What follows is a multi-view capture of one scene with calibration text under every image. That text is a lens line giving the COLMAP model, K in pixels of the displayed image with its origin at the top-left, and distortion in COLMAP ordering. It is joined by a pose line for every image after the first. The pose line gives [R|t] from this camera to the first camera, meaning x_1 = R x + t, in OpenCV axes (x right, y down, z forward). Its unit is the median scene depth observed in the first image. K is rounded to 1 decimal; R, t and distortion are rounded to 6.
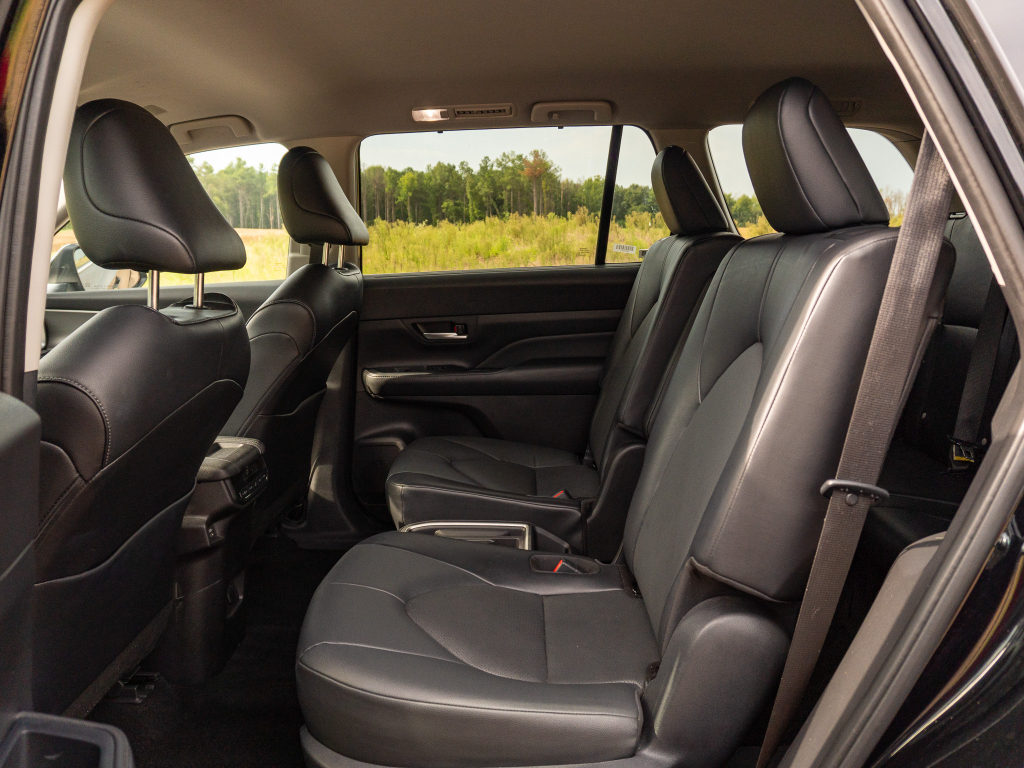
lens RADIAL K [[776.3, 0, 547.6], [0, 776.3, 423.1], [0, 0, 1]] dist [-0.022140, 0.000810]
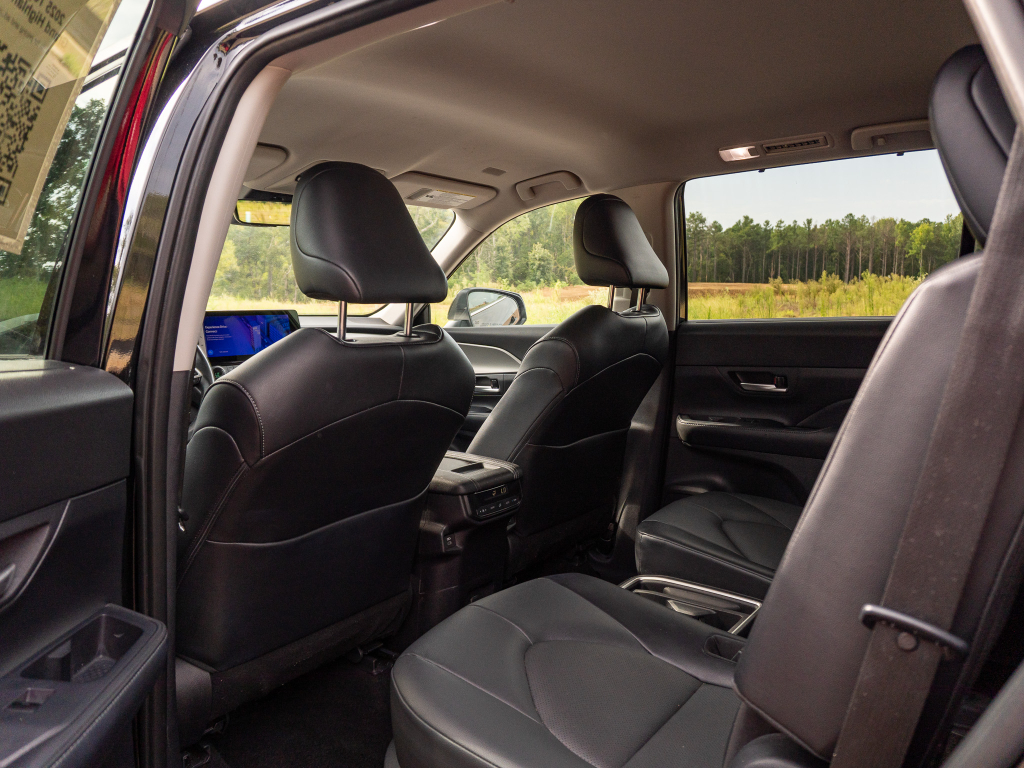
lens RADIAL K [[776.3, 0, 535.3], [0, 776.3, 420.3], [0, 0, 1]] dist [-0.022140, 0.000810]
pose [[0.808526, 0.098628, -0.580136, 0.184797], [-0.139573, 0.989864, -0.026236, -0.010863], [0.571669, 0.102184, 0.814097, 0.092597]]
